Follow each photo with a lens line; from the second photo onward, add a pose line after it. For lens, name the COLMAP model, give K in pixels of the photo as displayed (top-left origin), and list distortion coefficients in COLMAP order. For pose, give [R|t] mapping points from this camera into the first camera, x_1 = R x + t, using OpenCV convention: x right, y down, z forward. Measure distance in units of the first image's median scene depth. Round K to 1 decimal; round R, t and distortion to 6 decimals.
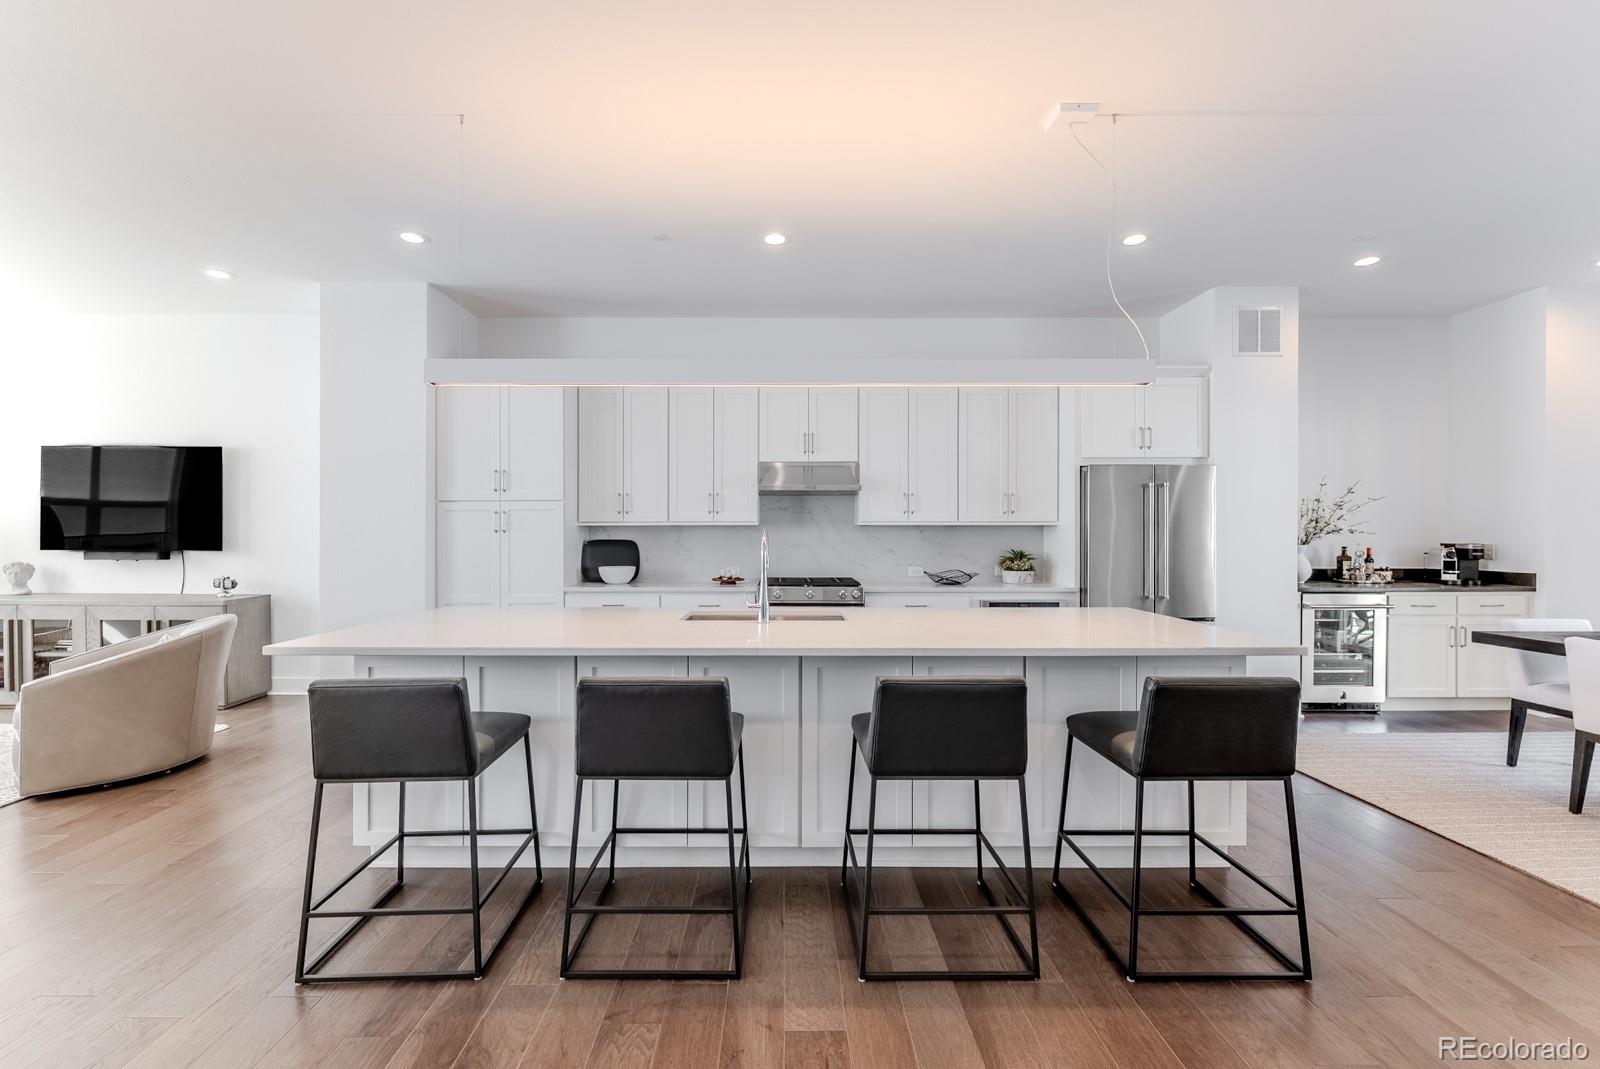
lens RADIAL K [[688.5, 0, 795.8], [0, 688.5, 502.2], [0, 0, 1]] dist [-0.003325, -0.000927]
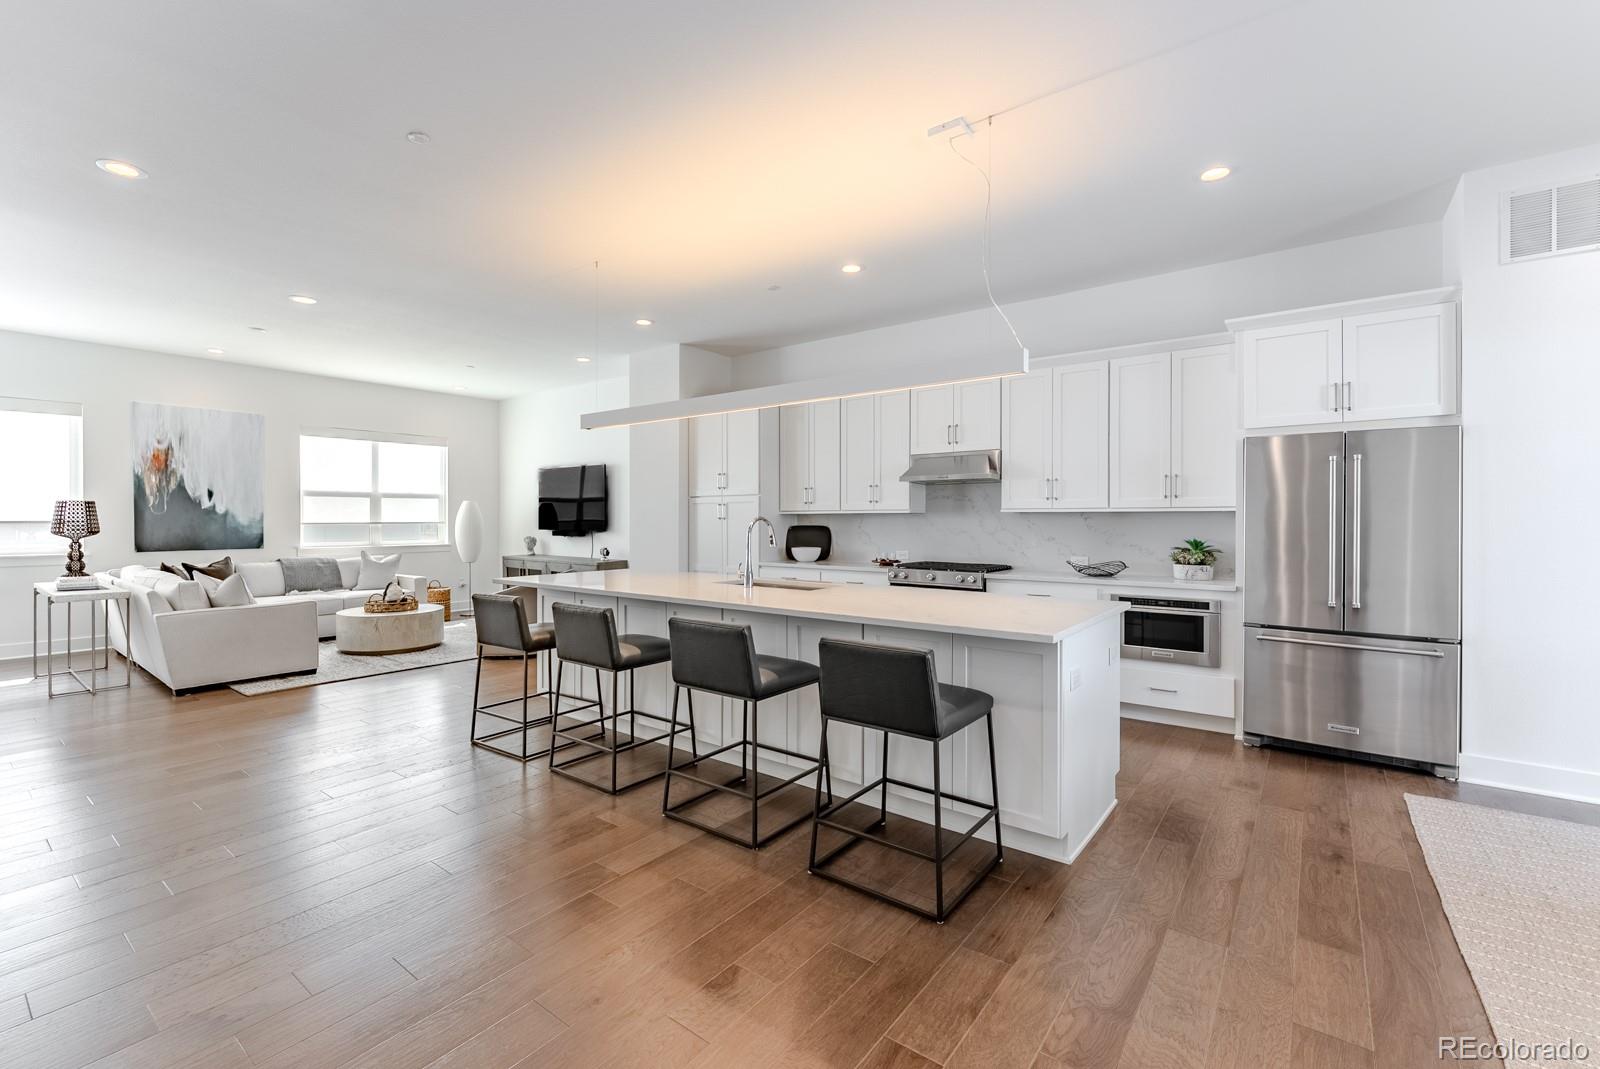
lens RADIAL K [[702.3, 0, 775.7], [0, 702.3, 515.3], [0, 0, 1]] dist [0.001480, -0.000194]
pose [[0.779754, -0.003149, -0.626078, 0.477134], [0.029490, 0.999062, 0.031703, -0.005285], [0.625391, -0.043184, 0.779115, -0.012599]]
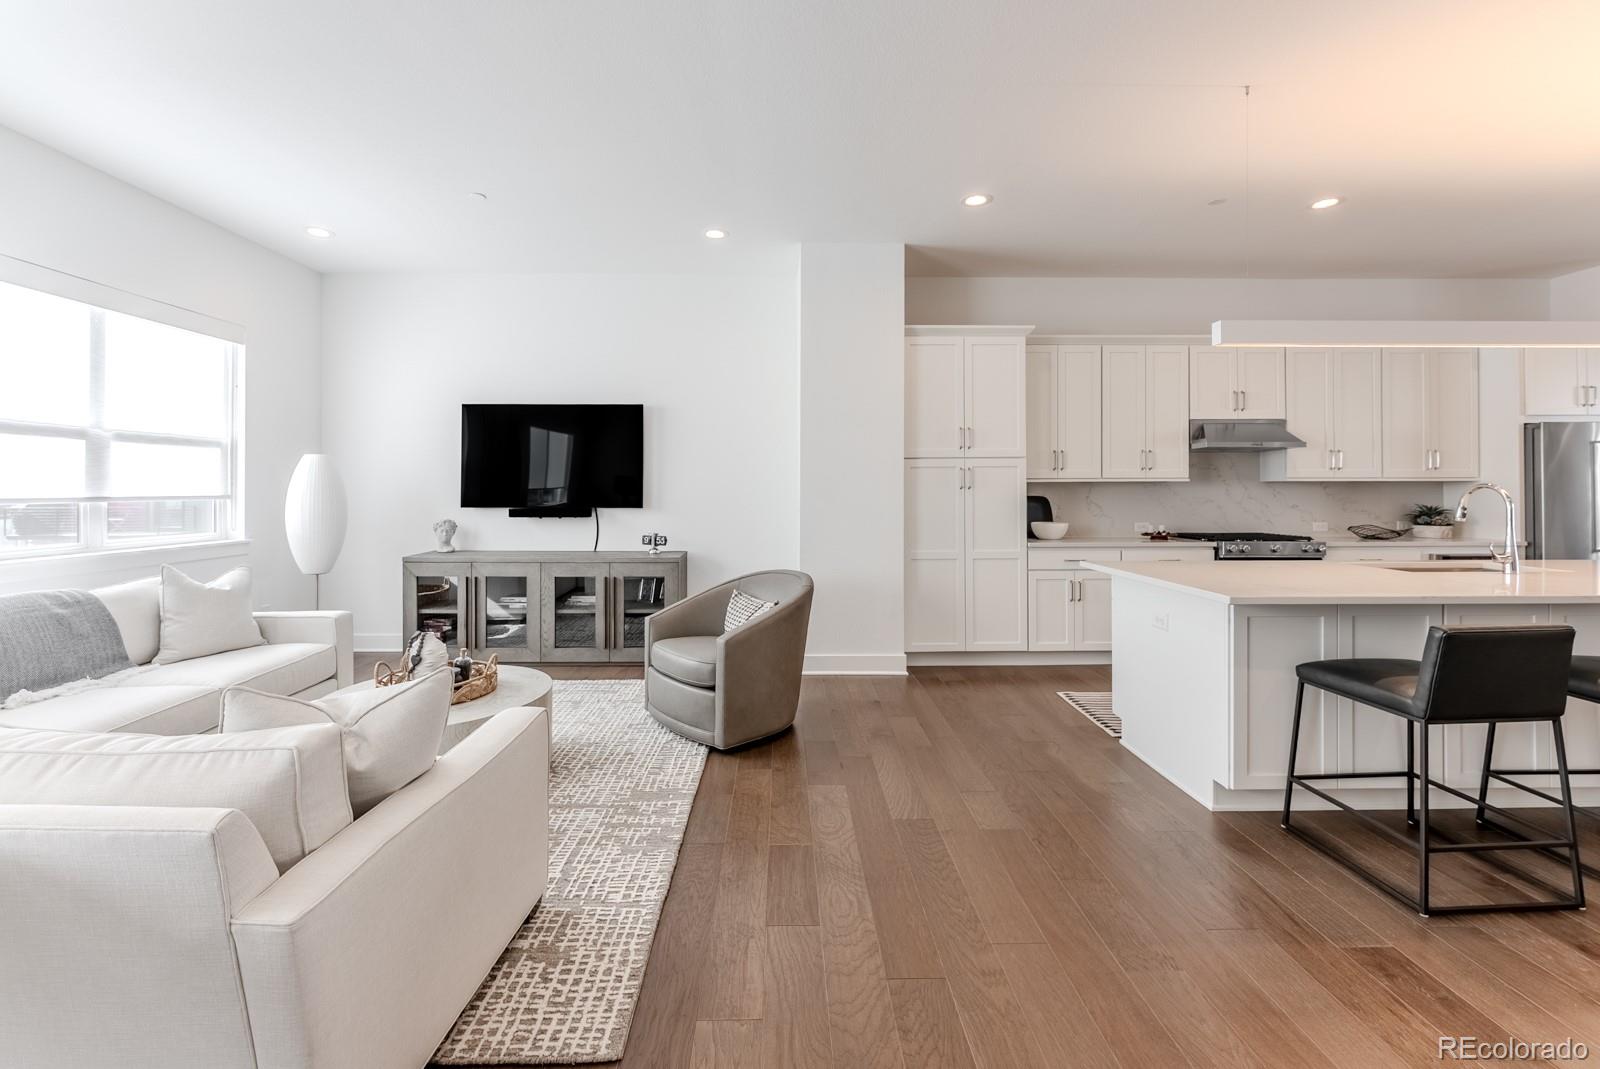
lens RADIAL K [[683.4, 0, 799.6], [0, 683.4, 476.8], [0, 0, 1]] dist [-0.002669, -0.000452]
pose [[0.999903, -0.001386, 0.013878, -0.645575], [0.000989, 0.999592, 0.028554, -0.003755], [-0.013912, -0.028538, 0.999496, -0.007686]]
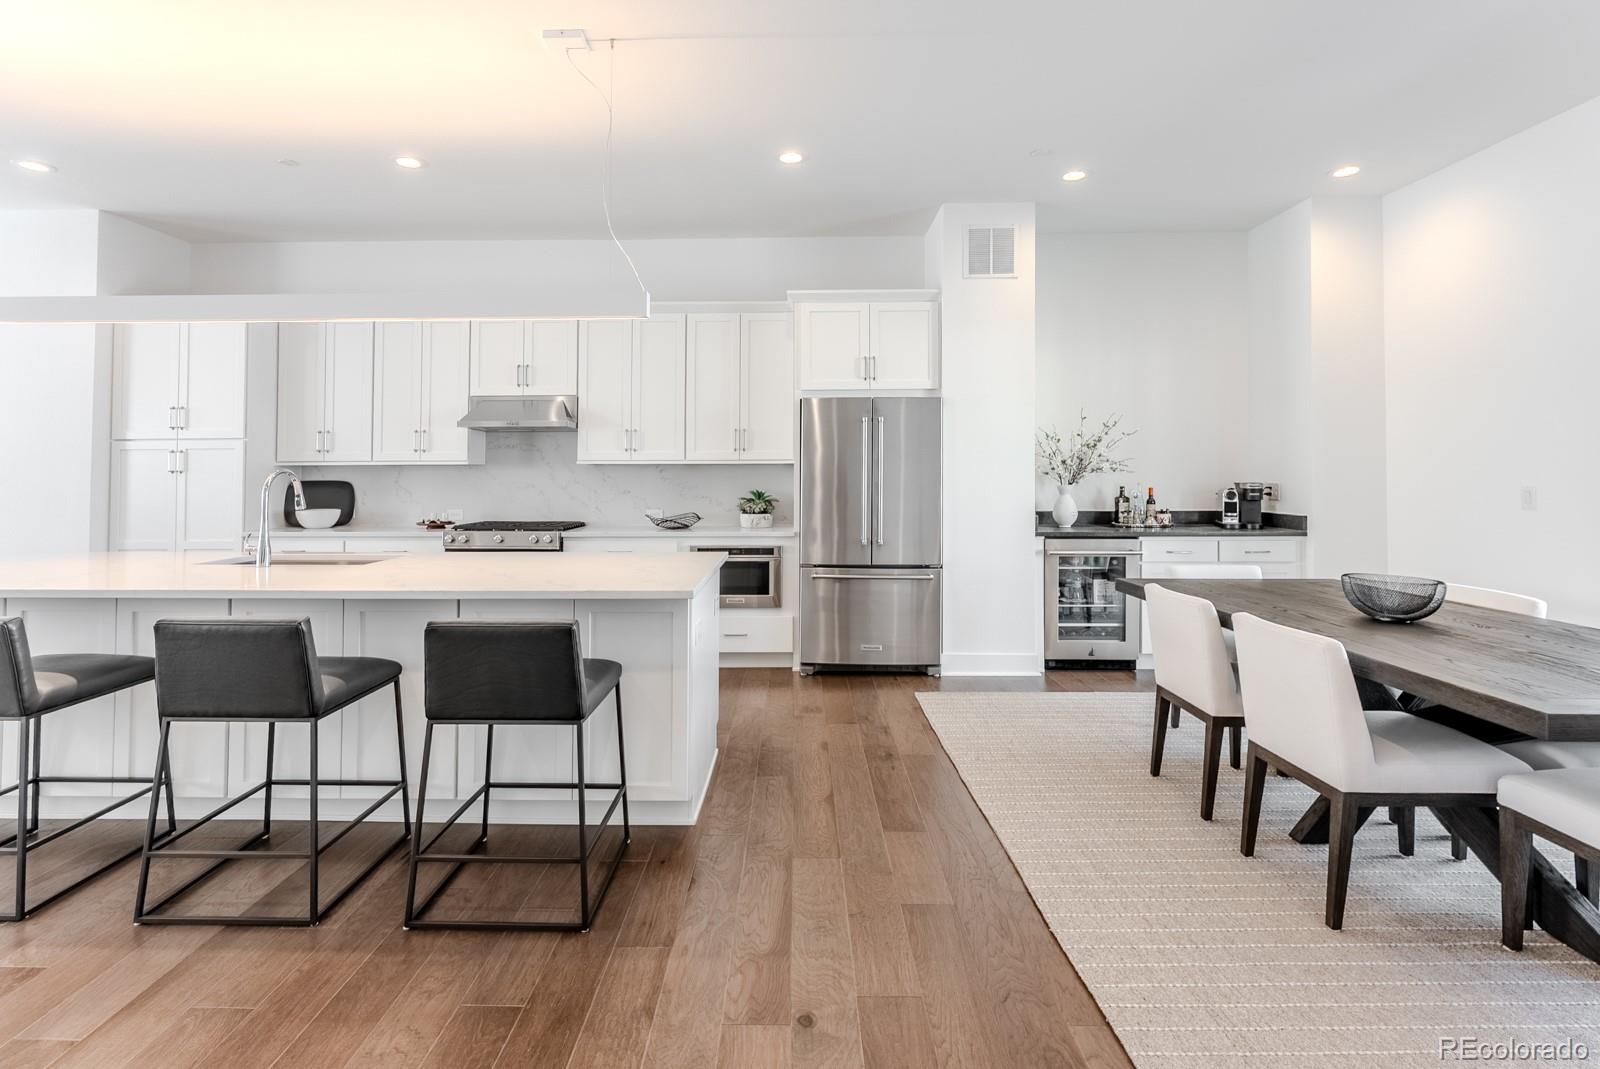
lens RADIAL K [[770.8, 0, 791.0], [0, 770.8, 452.0], [0, 0, 1]] dist [0.000956, 0.000406]
pose [[0.999558, -0.003228, -0.029559, 0.408880], [0.003911, 0.999726, 0.023099, -0.006439], [0.029477, -0.023204, 0.999296, -0.031149]]
